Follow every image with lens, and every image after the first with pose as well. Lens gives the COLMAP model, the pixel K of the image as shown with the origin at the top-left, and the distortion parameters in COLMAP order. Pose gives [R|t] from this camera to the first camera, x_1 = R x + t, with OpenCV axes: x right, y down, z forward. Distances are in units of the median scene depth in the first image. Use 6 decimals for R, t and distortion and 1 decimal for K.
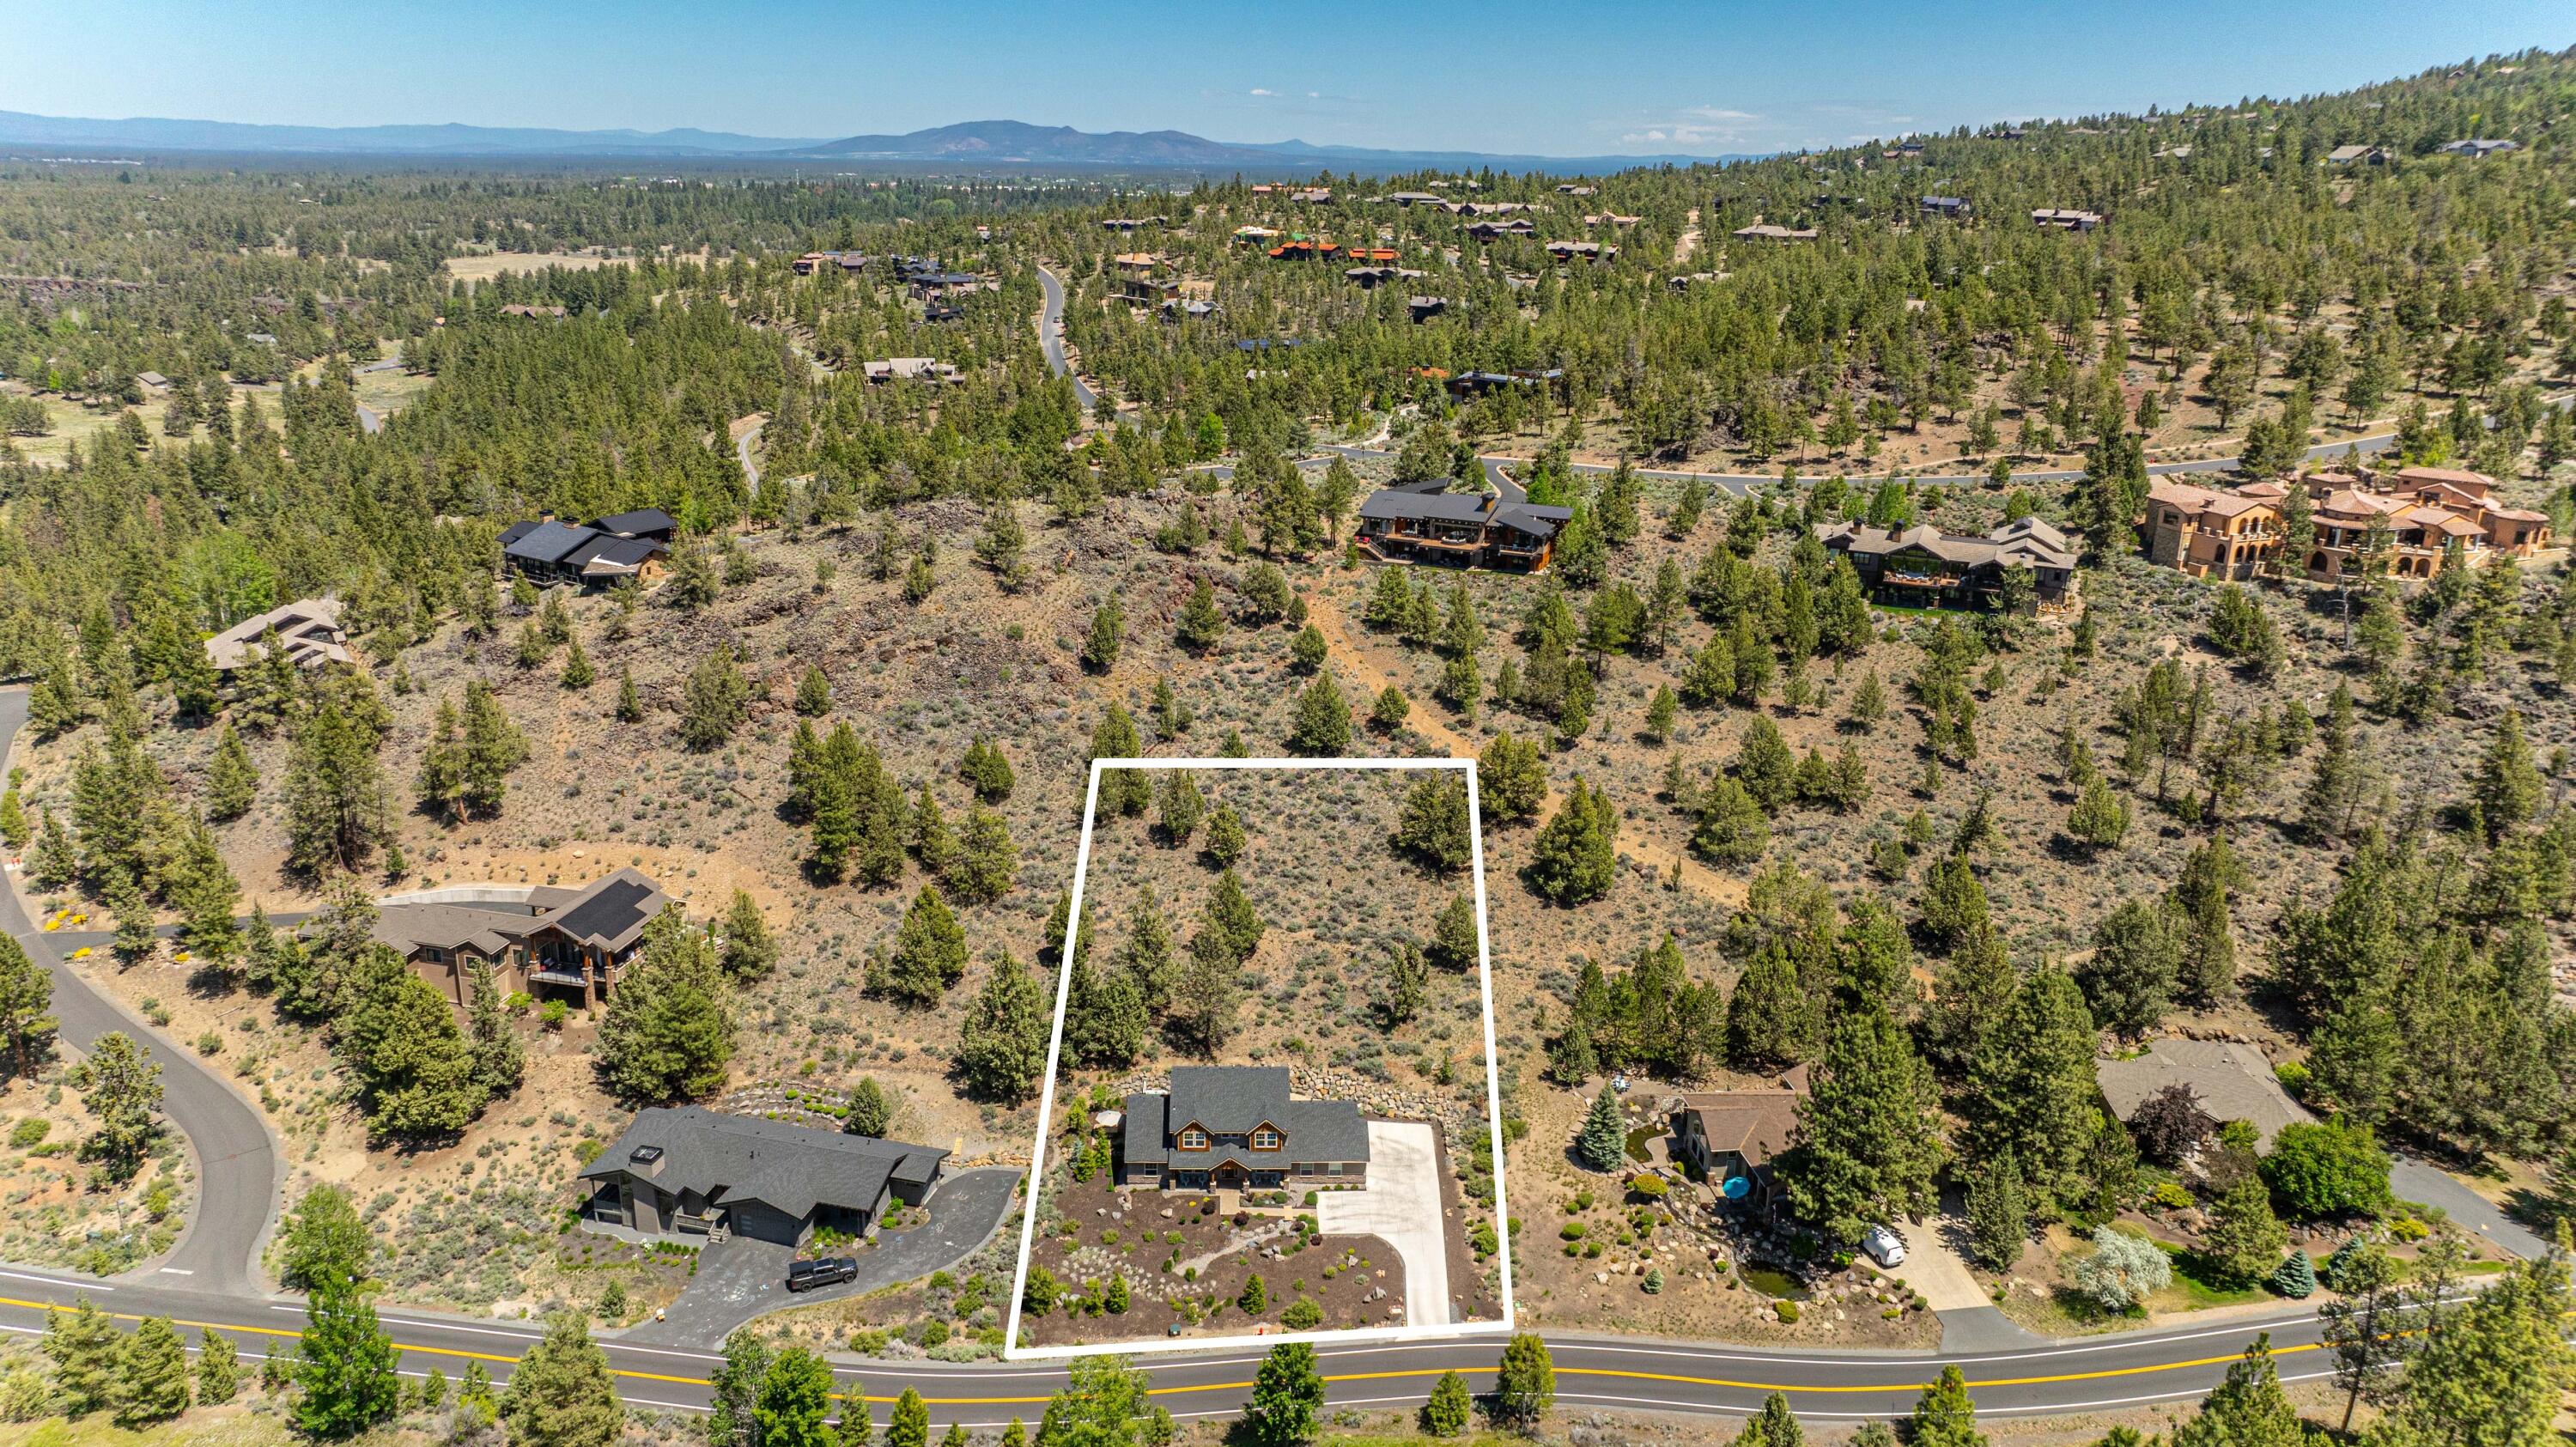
lens RADIAL K [[1792.8, 0, 1285.9], [0, 1792.8, 733.0], [0, 0, 1]] dist [-0.026103, 0.017493]
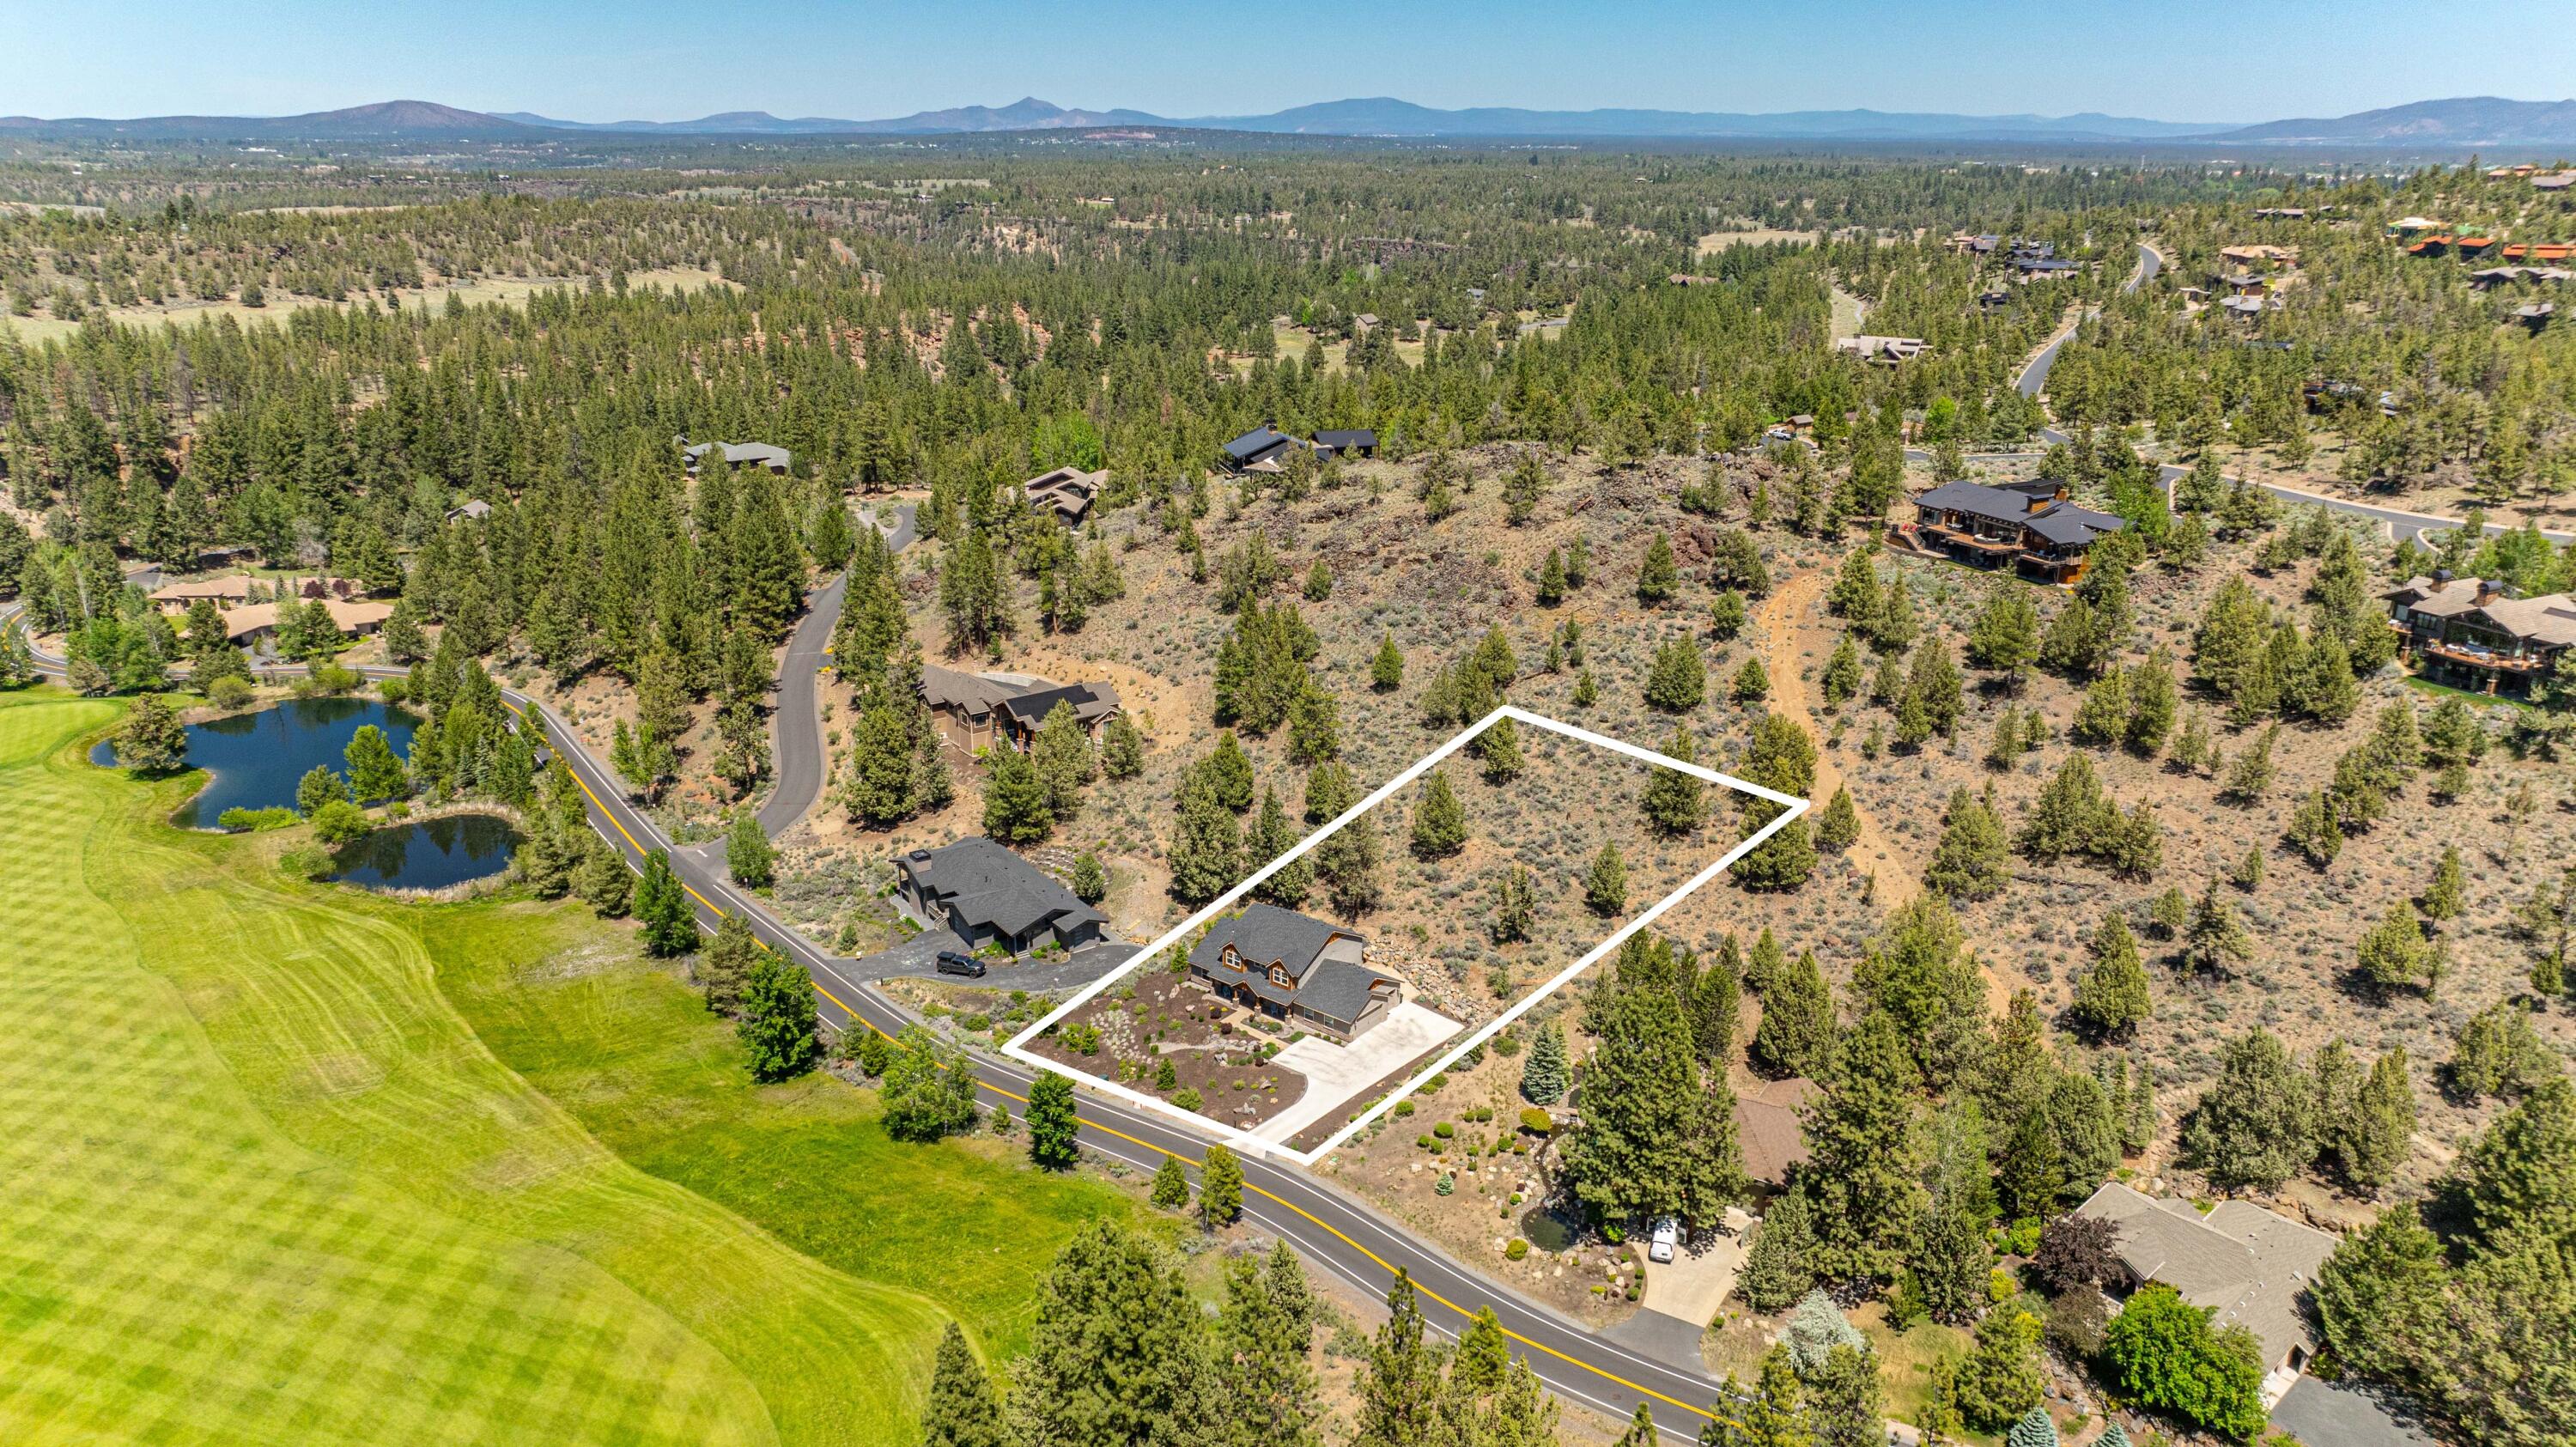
lens RADIAL K [[1792.8, 0, 1298.1], [0, 1792.8, 716.0], [0, 0, 1]] dist [-0.026103, 0.017493]
pose [[0.759830, 0.191630, -0.621238, 0.459830], [-0.192369, 0.979052, 0.066718, -0.011301], [0.621009, 0.068812, 0.780777, 0.062099]]
